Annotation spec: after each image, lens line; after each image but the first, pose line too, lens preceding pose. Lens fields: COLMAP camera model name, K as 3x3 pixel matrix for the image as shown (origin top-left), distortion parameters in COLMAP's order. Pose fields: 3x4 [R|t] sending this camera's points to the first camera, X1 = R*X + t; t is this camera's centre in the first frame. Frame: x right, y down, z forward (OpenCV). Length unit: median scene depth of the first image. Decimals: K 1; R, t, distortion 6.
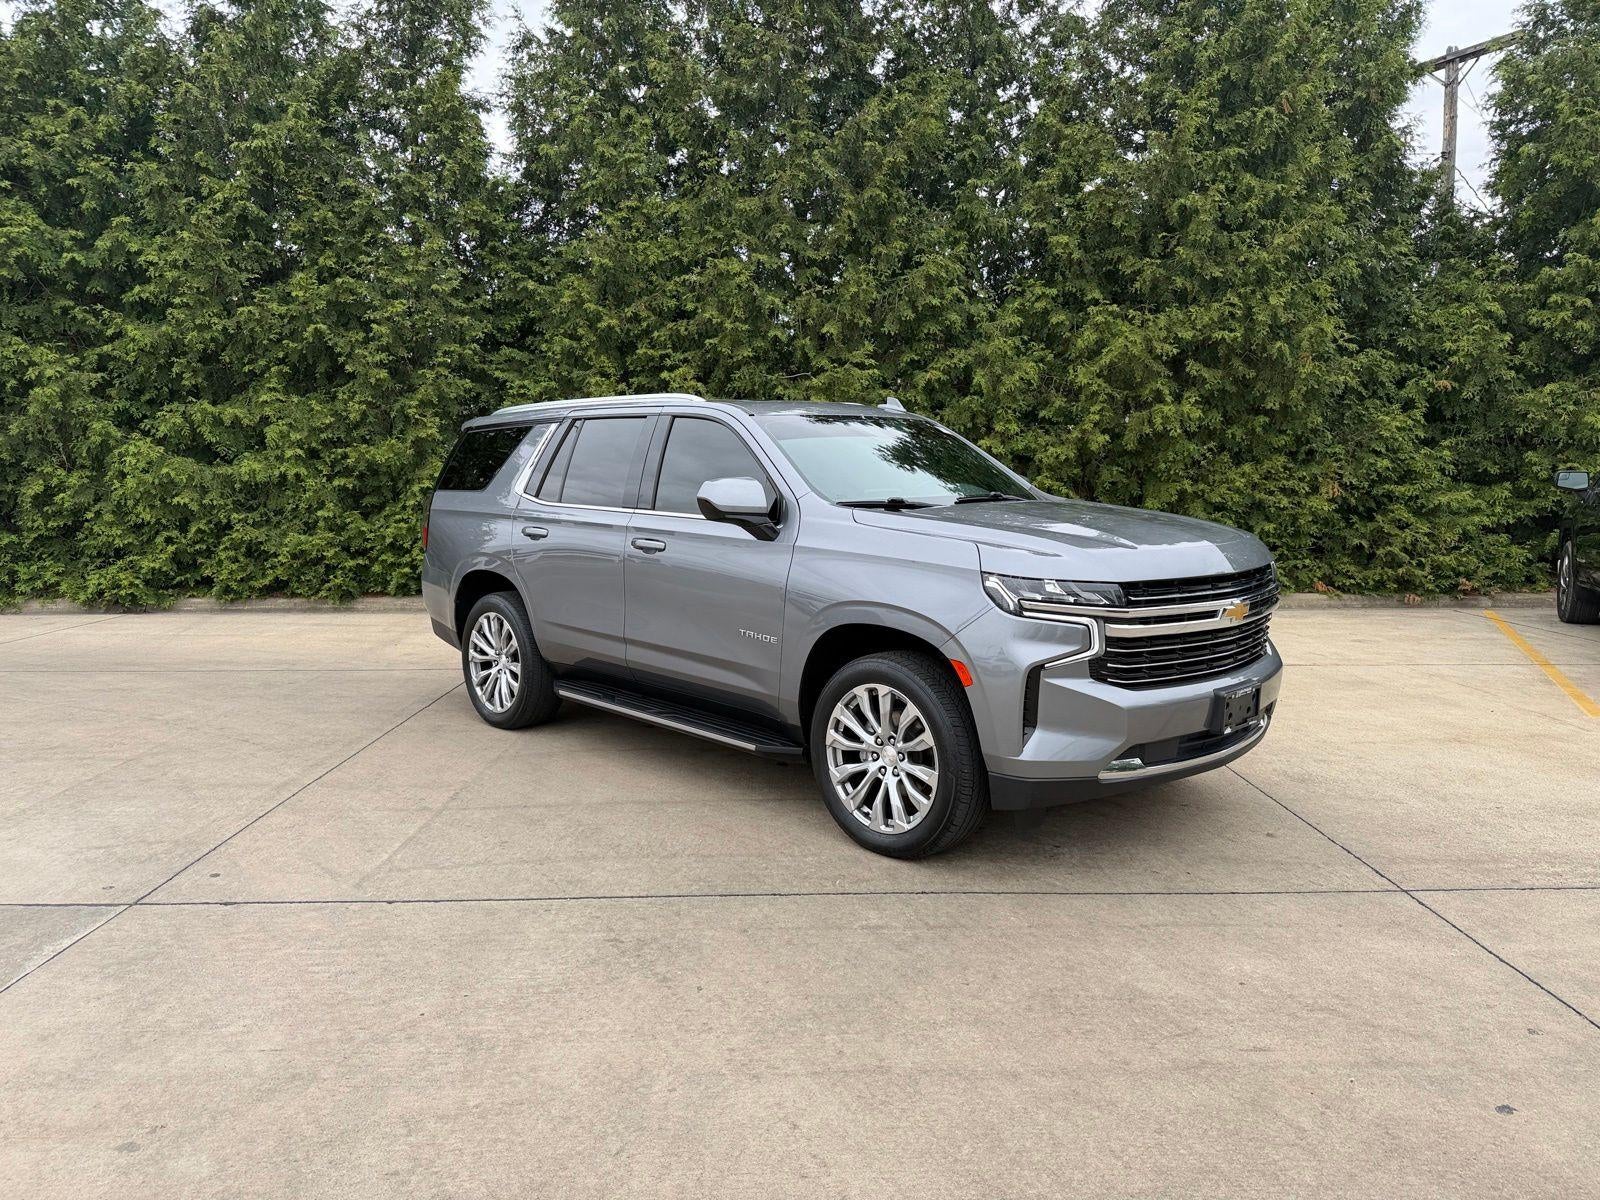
lens RADIAL K [[1123.6, 0, 797.8], [0, 1123.6, 600.0], [0, 0, 1]] dist [0.034612, -0.039982]
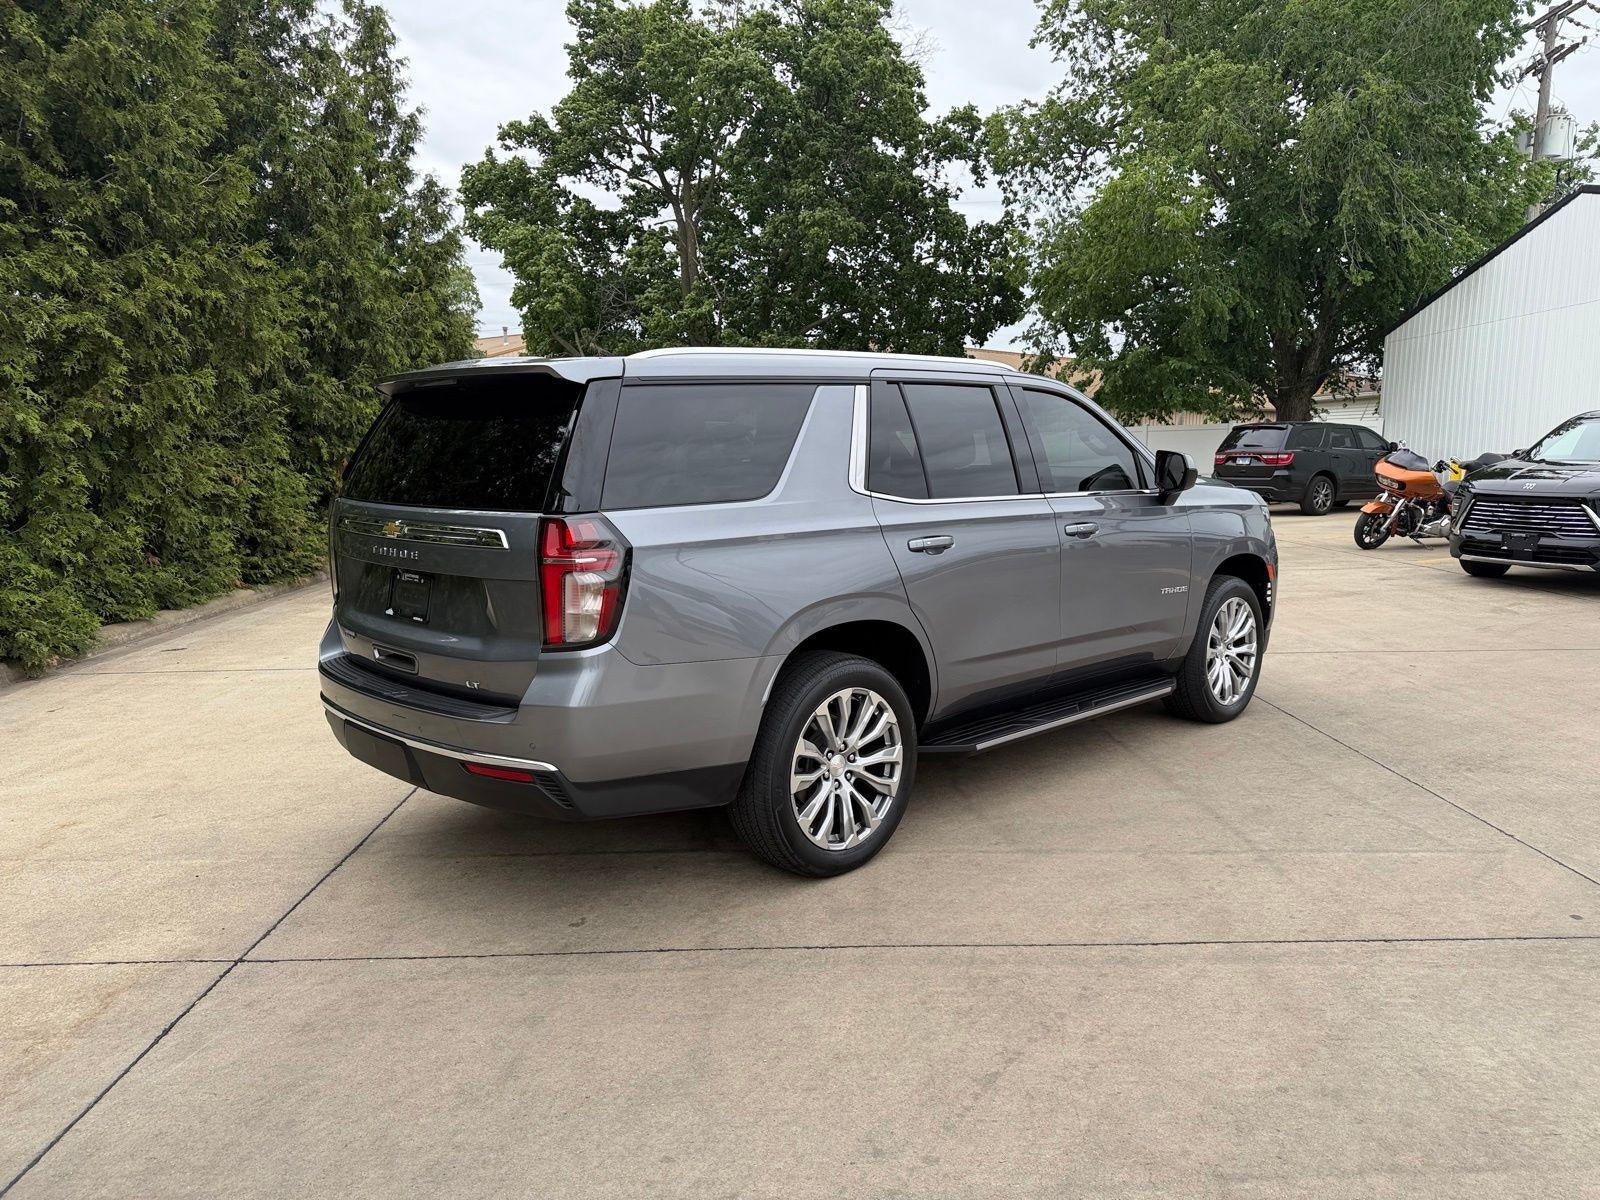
lens RADIAL K [[1123.6, 0, 801.3], [0, 1123.6, 599.9], [0, 0, 1]] dist [0.034612, -0.039982]
pose [[-0.007256, -0.144240, 0.989516, -1.111409], [0.131977, 0.980748, 0.143929, -0.163824], [-0.991226, 0.131637, 0.011920, 1.290608]]
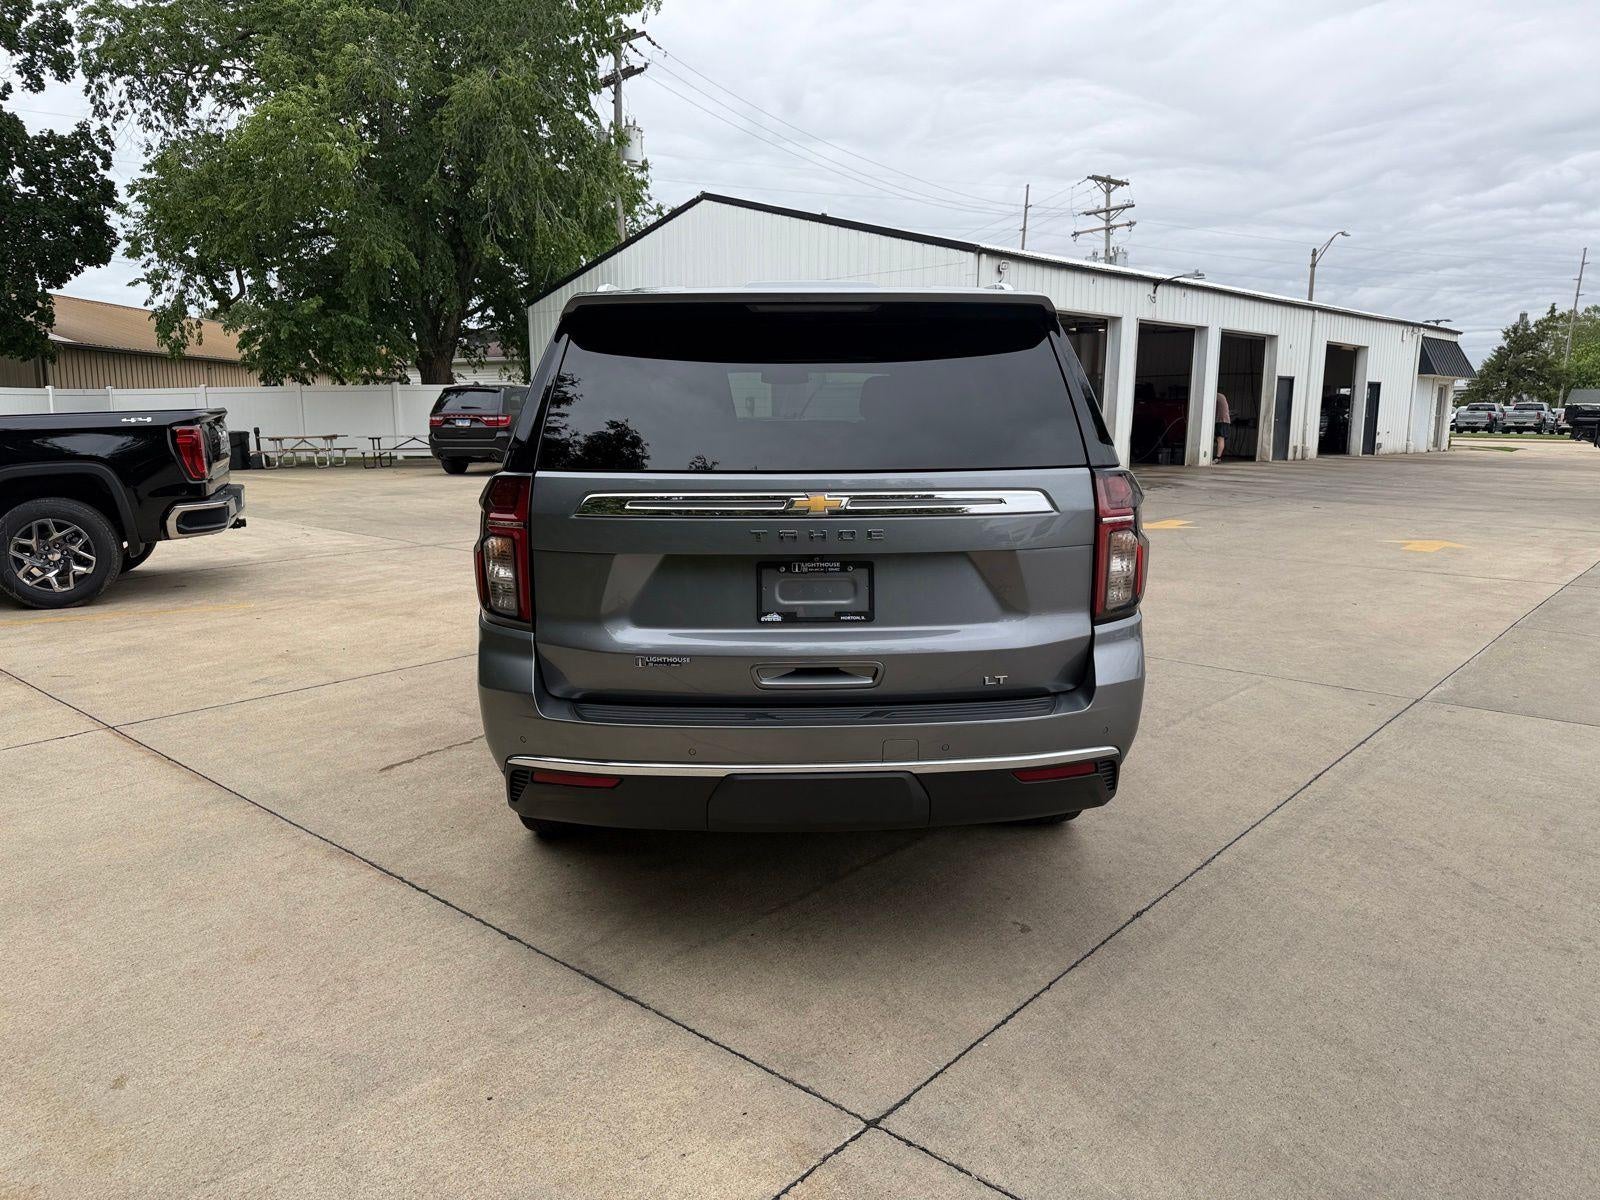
lens RADIAL K [[1123.6, 0, 803.8], [0, 1123.6, 599.9], [0, 0, 1]] dist [0.034612, -0.039982]
pose [[-0.745260, -0.118034, 0.656243, -0.732276], [0.084475, 0.959562, 0.268524, -0.241139], [-0.661401, 0.255556, -0.705152, 1.963524]]
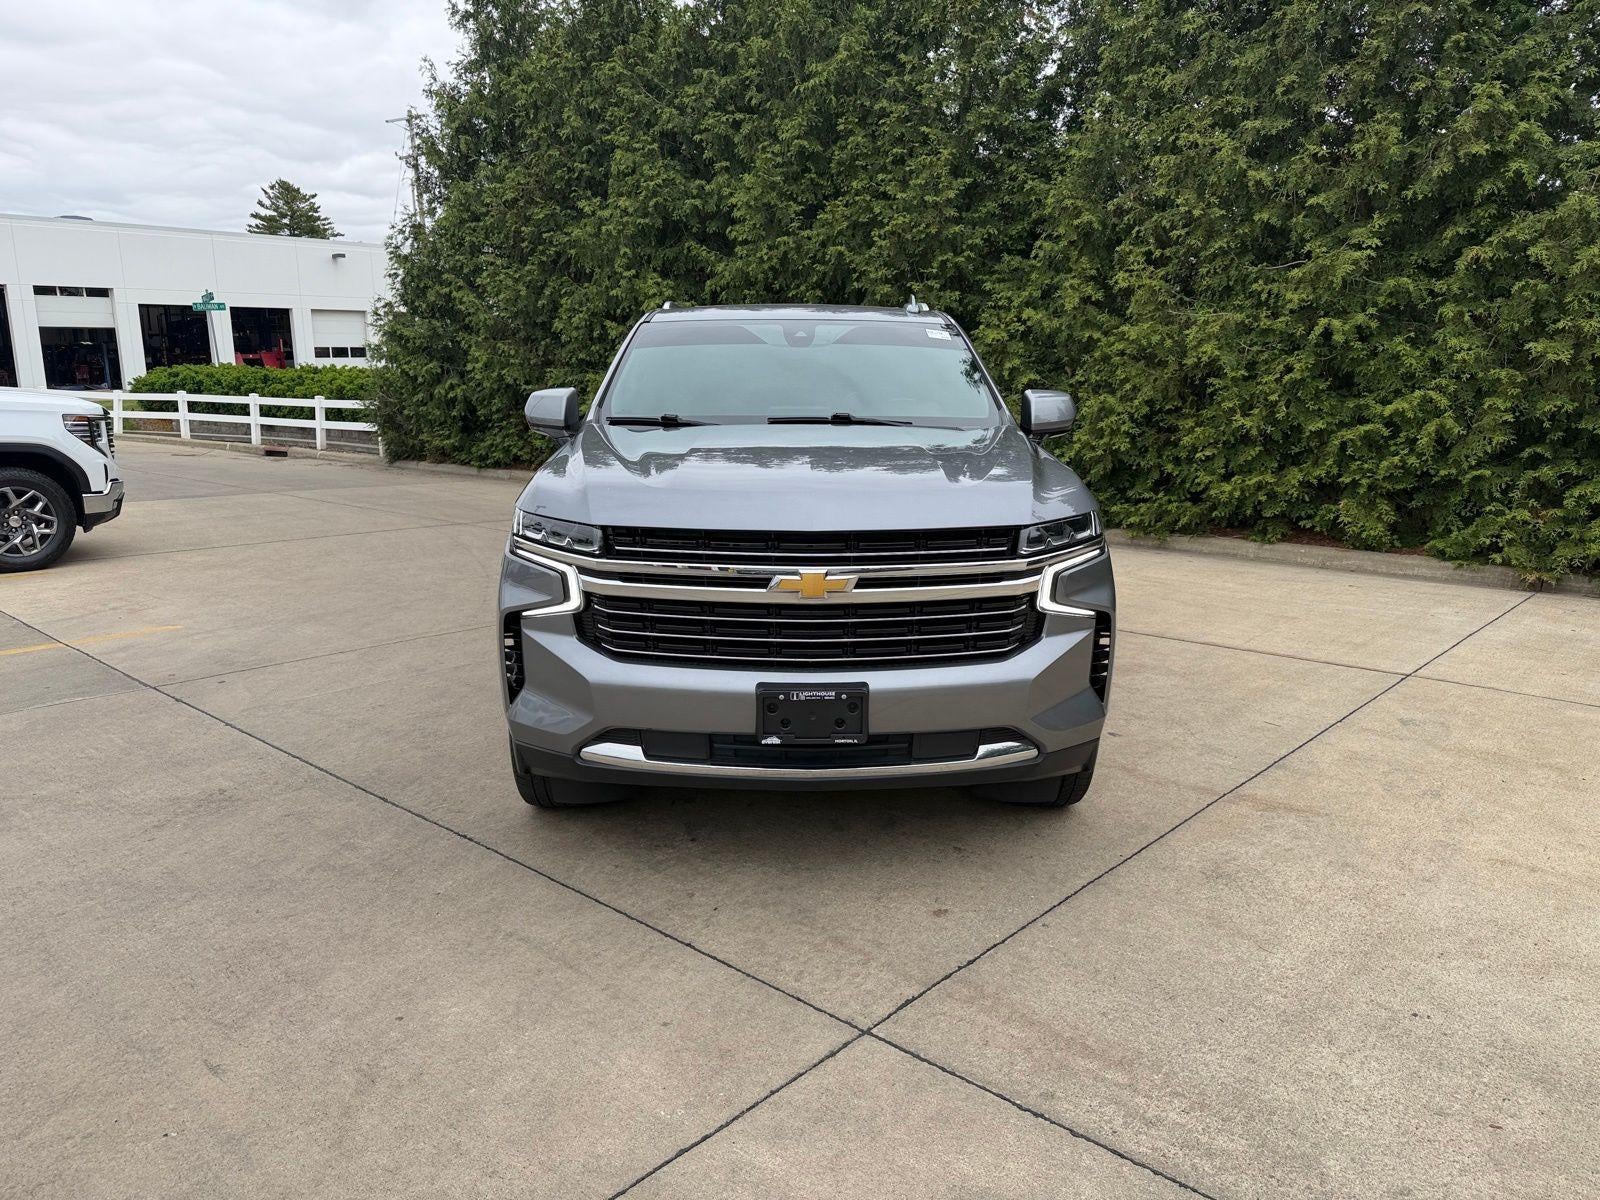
lens RADIAL K [[1123.6, 0, 788.7], [0, 1123.6, 591.6], [0, 0, 1]] dist [0.034612, -0.039982]
pose [[0.731905, 0.131327, -0.668632, 0.724221], [-0.085552, 0.991198, 0.101035, -0.048151], [0.676015, -0.016745, 0.736697, 0.388946]]
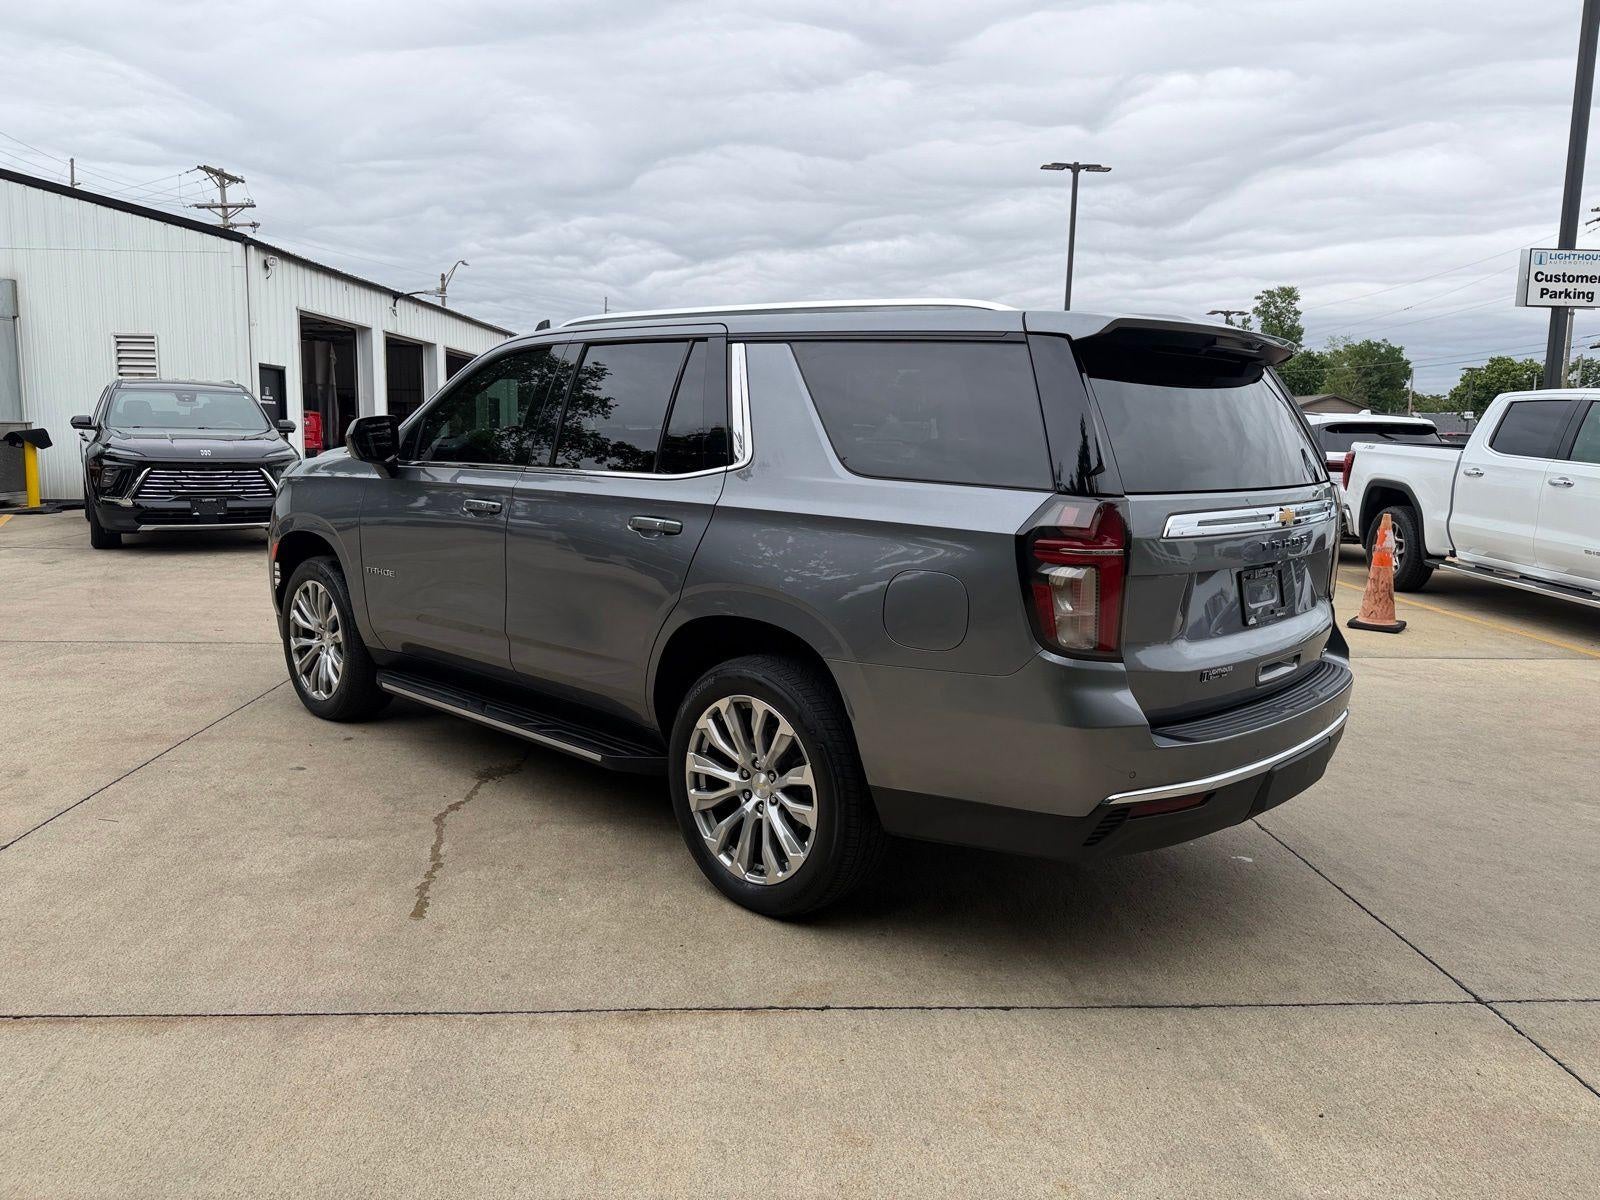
lens RADIAL K [[1123.6, 0, 800.3], [0, 1123.6, 584.9], [0, 0, 1]] dist [0.034612, -0.039982]
pose [[-0.998437, -0.018838, -0.052620, -0.064826], [-0.032159, 0.963656, 0.265205, -0.261165], [0.045711, 0.266483, -0.962755, 2.170393]]
